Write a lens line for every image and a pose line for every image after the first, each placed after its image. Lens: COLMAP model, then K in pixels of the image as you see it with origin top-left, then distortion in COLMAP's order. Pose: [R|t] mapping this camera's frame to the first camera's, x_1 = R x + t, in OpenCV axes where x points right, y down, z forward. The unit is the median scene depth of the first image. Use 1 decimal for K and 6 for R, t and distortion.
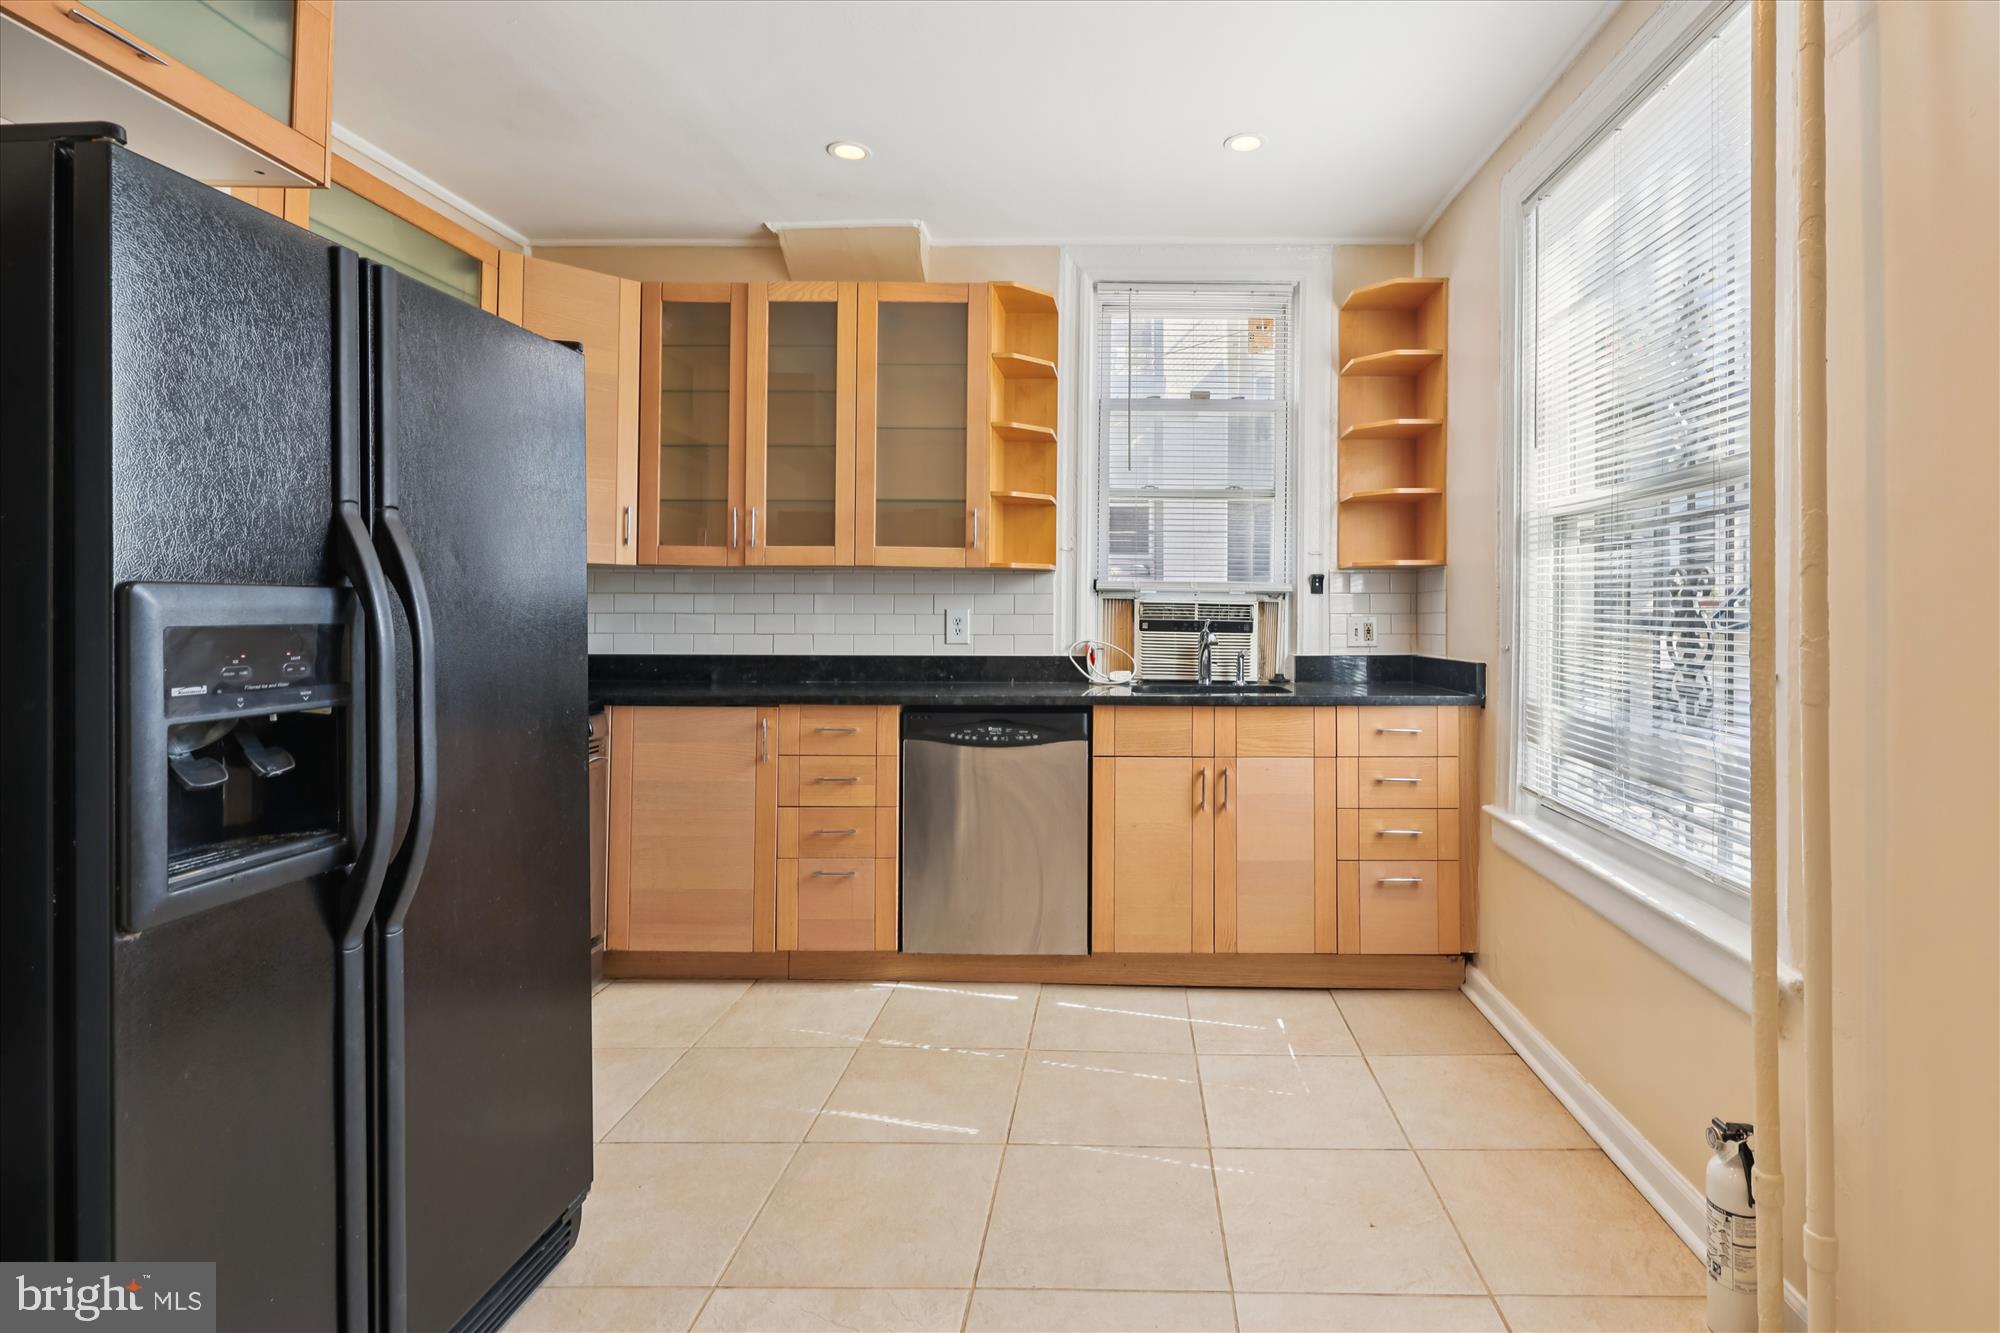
lens RADIAL K [[948.9, 0, 1139.3], [0, 948.9, 611.3], [0, 0, 1]] dist [0.002328, -0.000014]
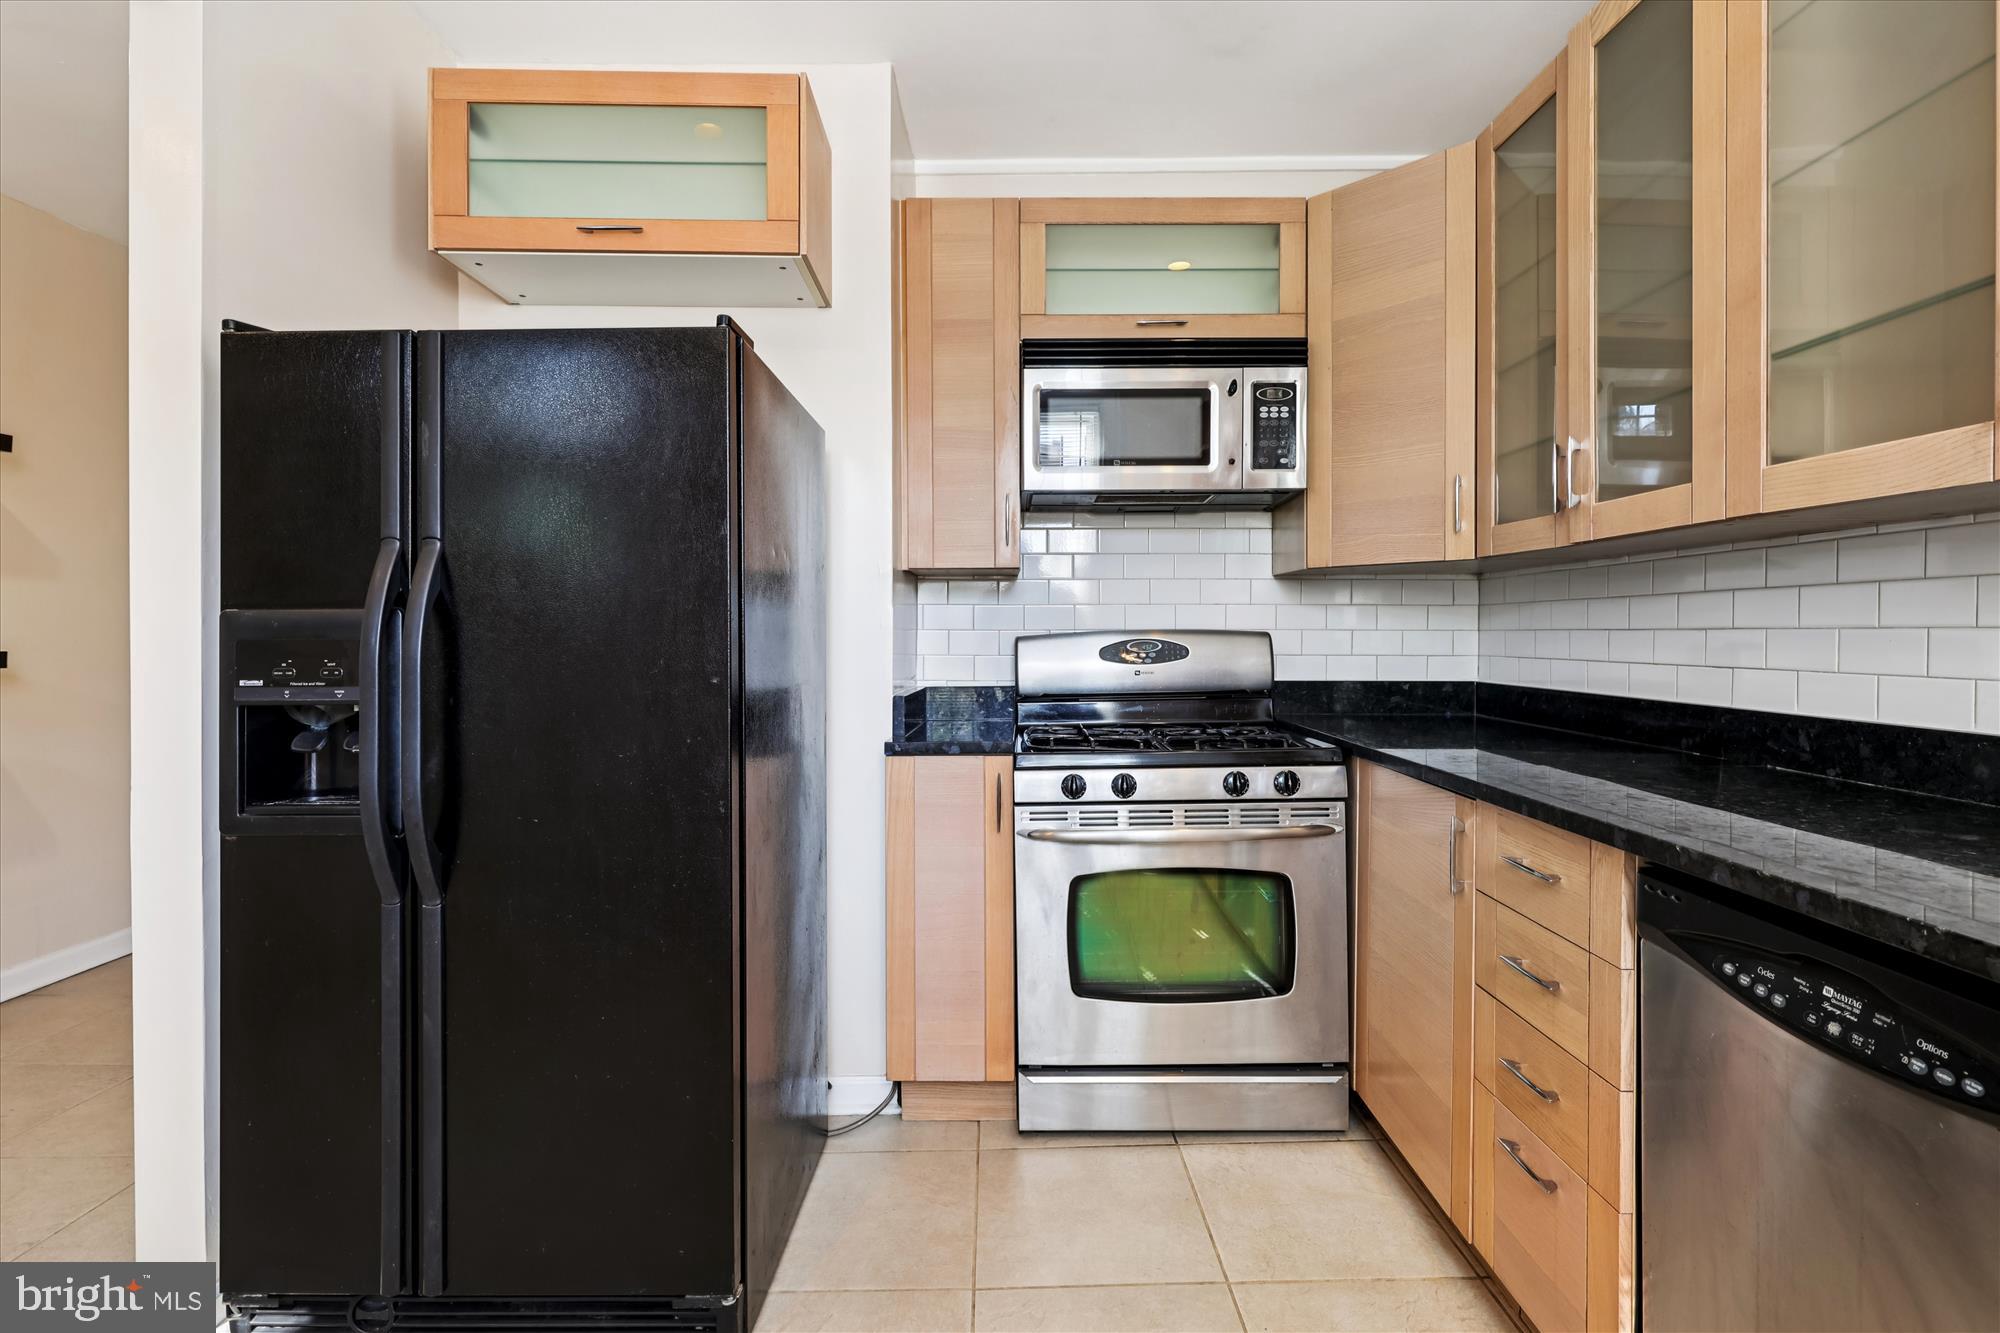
lens RADIAL K [[920.3, 0, 1002.8], [0, 920.3, 645.4], [0, 0, 1]] dist [-0.002661, -0.000947]
pose [[0.003781, 0.012717, -0.999912, 0.132303], [0.003917, 0.999911, 0.012732, 0.003710], [0.999985, -0.003965, 0.003731, 0.664176]]
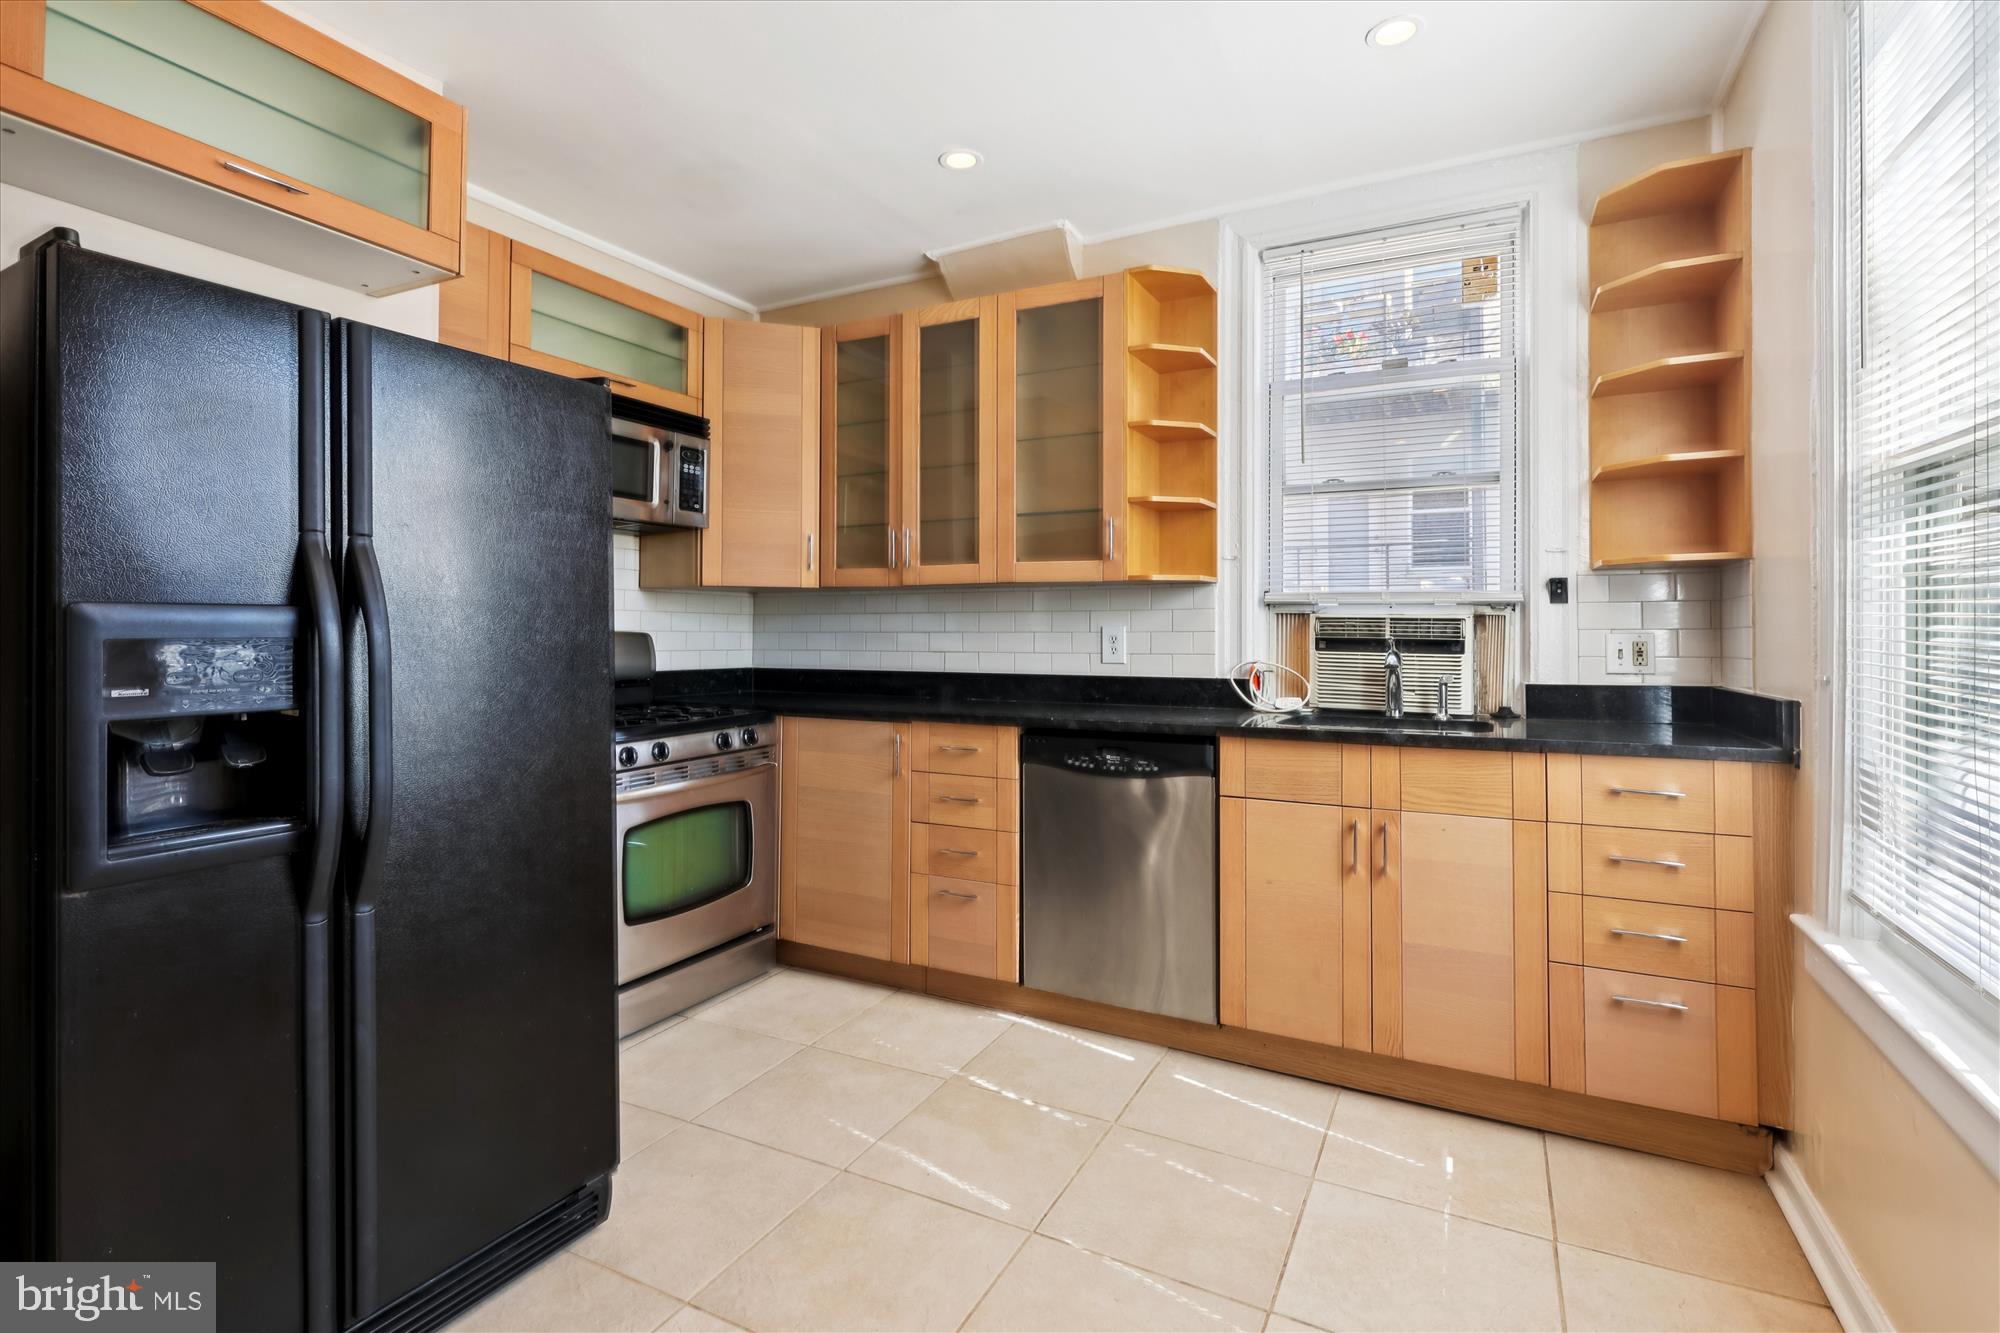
lens RADIAL K [[938.8, 0, 1009.3], [0, 938.8, 627.5], [0, 0, 1]] dist [-0.000545, -0.000274]
pose [[0.888435, -0.005506, -0.458970, 0.160202], [0.003634, 0.999981, -0.004961, 0.003668], [0.458989, 0.002740, 0.888438, 0.143076]]
